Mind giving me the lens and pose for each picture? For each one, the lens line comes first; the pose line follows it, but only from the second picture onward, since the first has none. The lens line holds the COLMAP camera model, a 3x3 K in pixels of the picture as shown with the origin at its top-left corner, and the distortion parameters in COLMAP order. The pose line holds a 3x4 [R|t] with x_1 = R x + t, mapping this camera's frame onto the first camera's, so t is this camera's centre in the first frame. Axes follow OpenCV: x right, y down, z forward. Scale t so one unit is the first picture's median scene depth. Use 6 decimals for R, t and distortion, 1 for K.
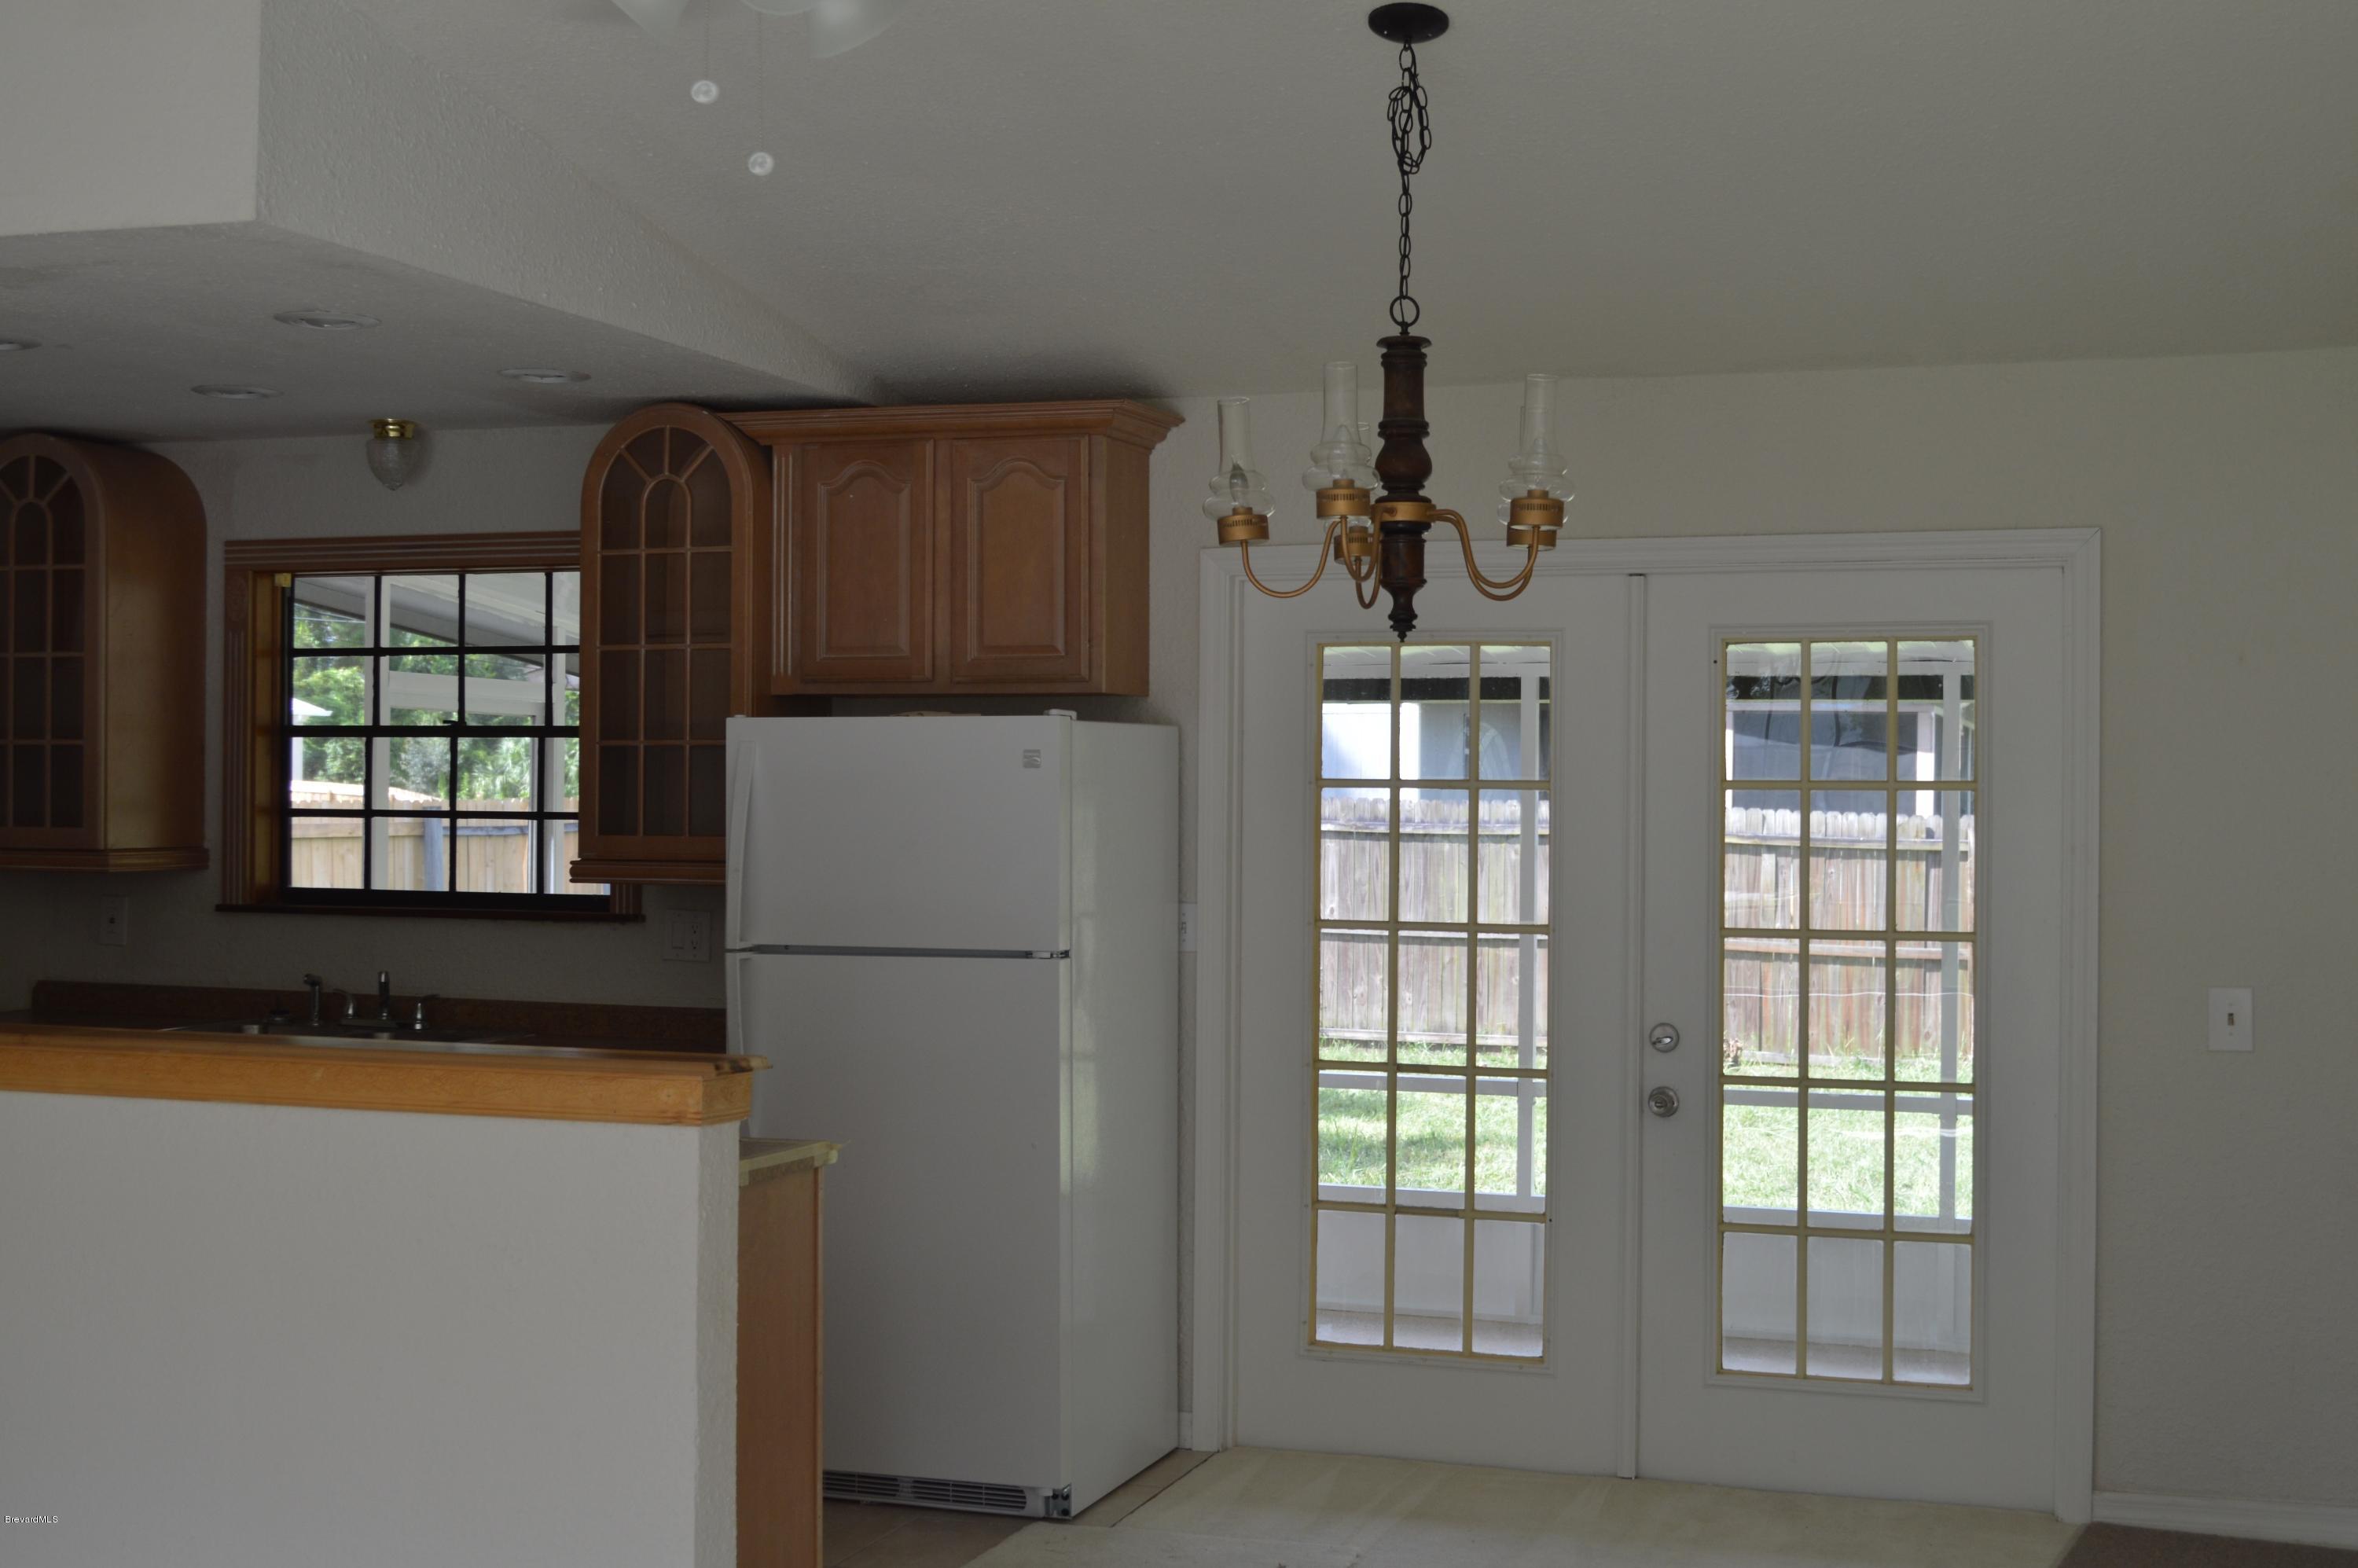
lens RADIAL K [[2772.9, 0, 1179.0], [0, 2772.9, 784.0], [0, 0, 1]] dist [-0.061322, -0.010058]
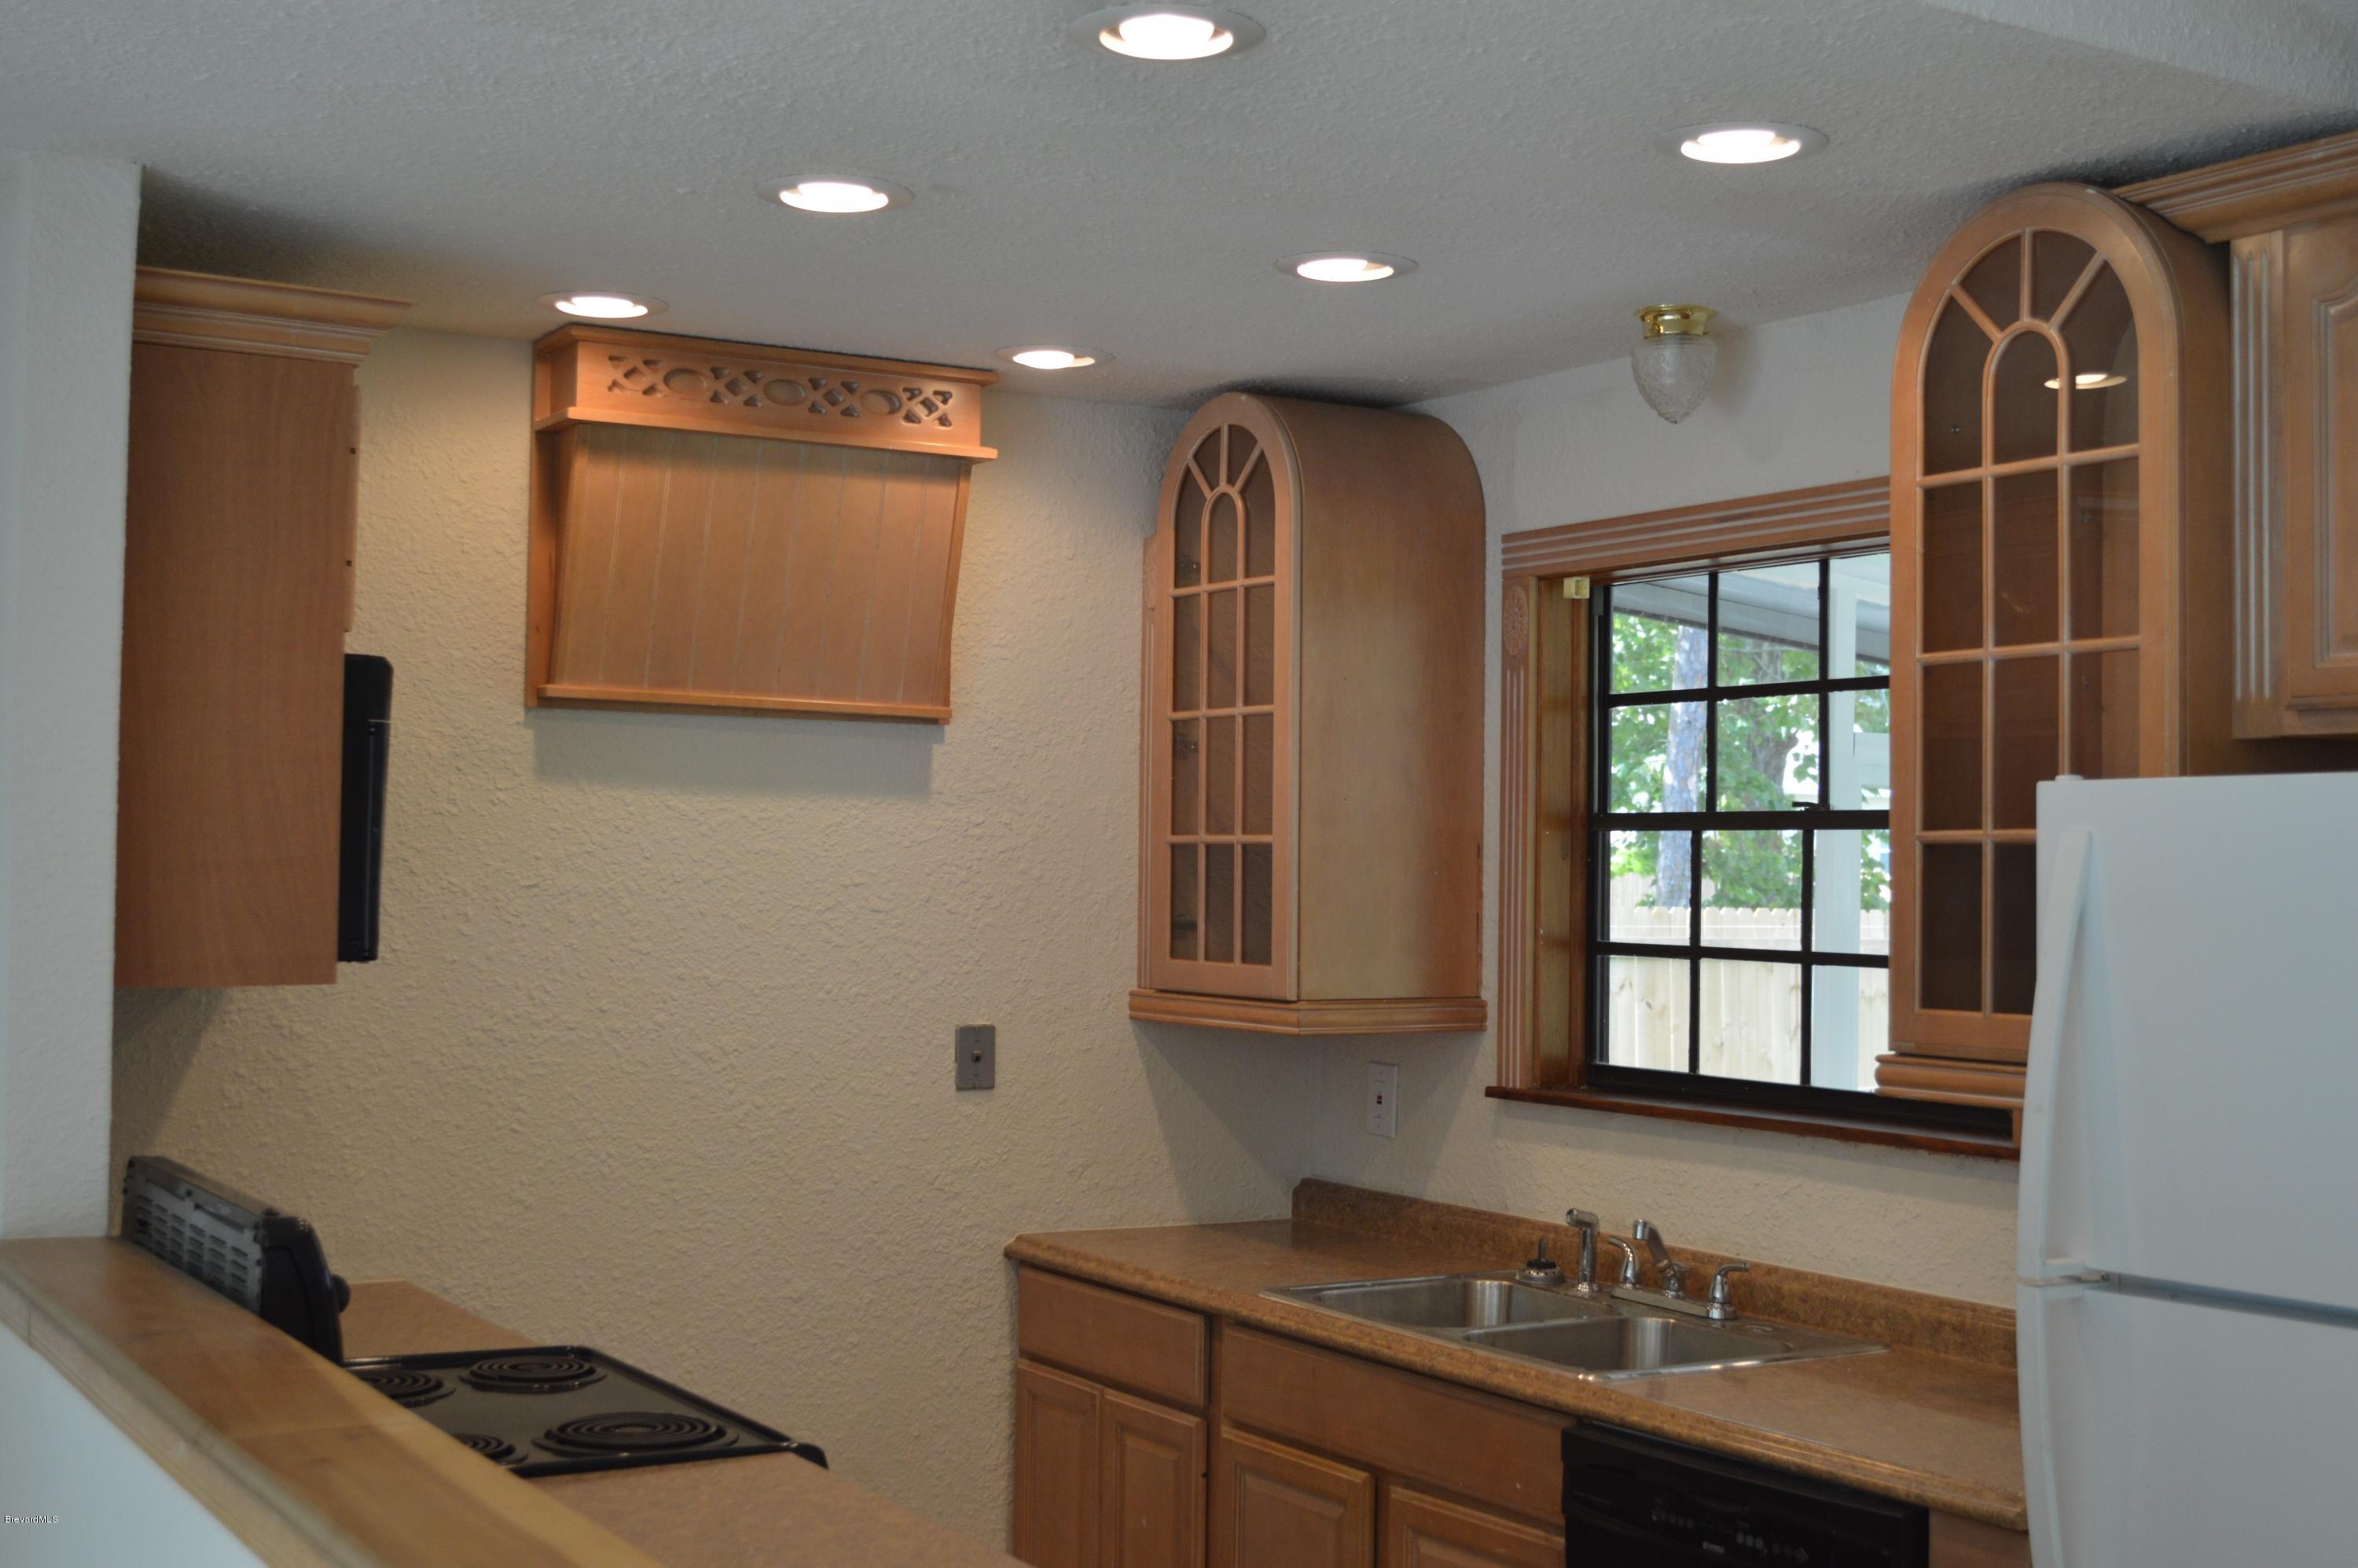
lens RADIAL K [[2772.9, 0, 1179.0], [0, 2772.9, 784.0], [0, 0, 1]] dist [-0.061322, -0.010058]
pose [[0.746429, -0.014680, -0.665304, 0.039239], [-0.012462, 0.999273, -0.036030, -0.004086], [0.665349, 0.035185, 0.745703, 0.509898]]
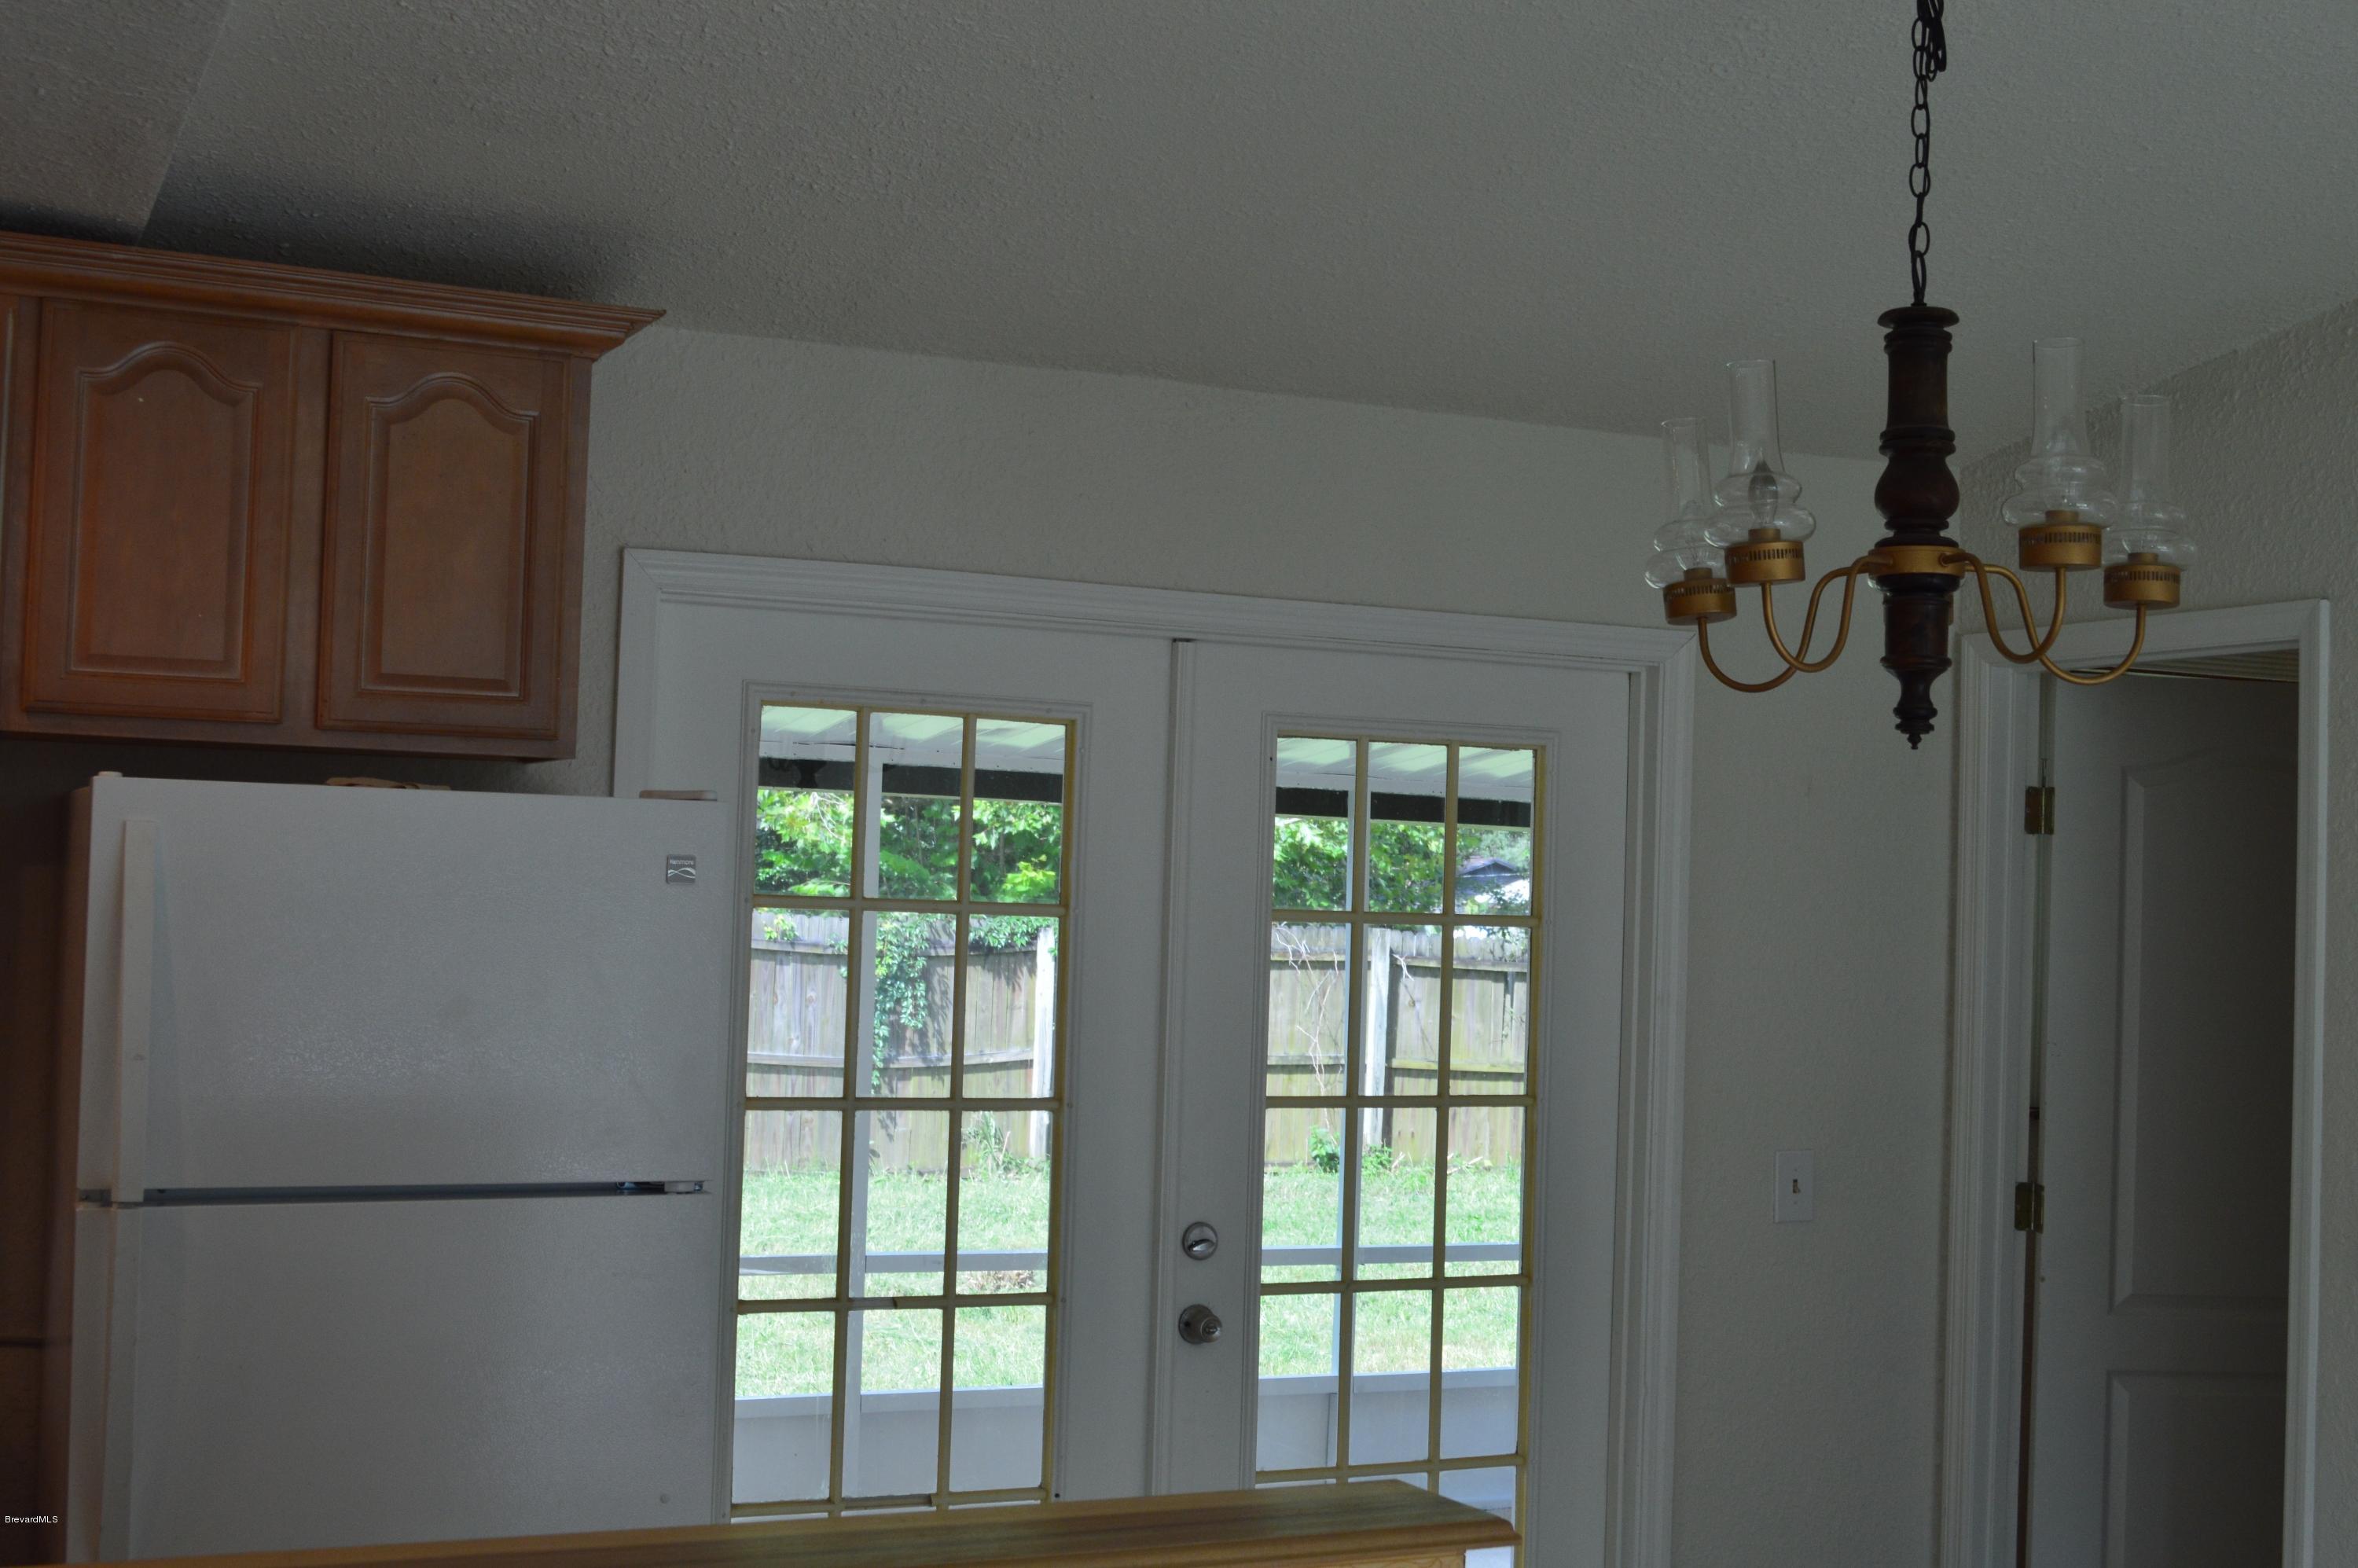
lens RADIAL K [[2772.9, 0, 1179.0], [0, 2772.9, 784.0], [0, 0, 1]] dist [-0.061322, -0.010058]
pose [[0.737930, 0.043523, 0.673472, -0.341140], [-0.029748, 0.999046, -0.031968, -0.010450], [-0.674221, 0.003556, 0.738521, 0.416292]]
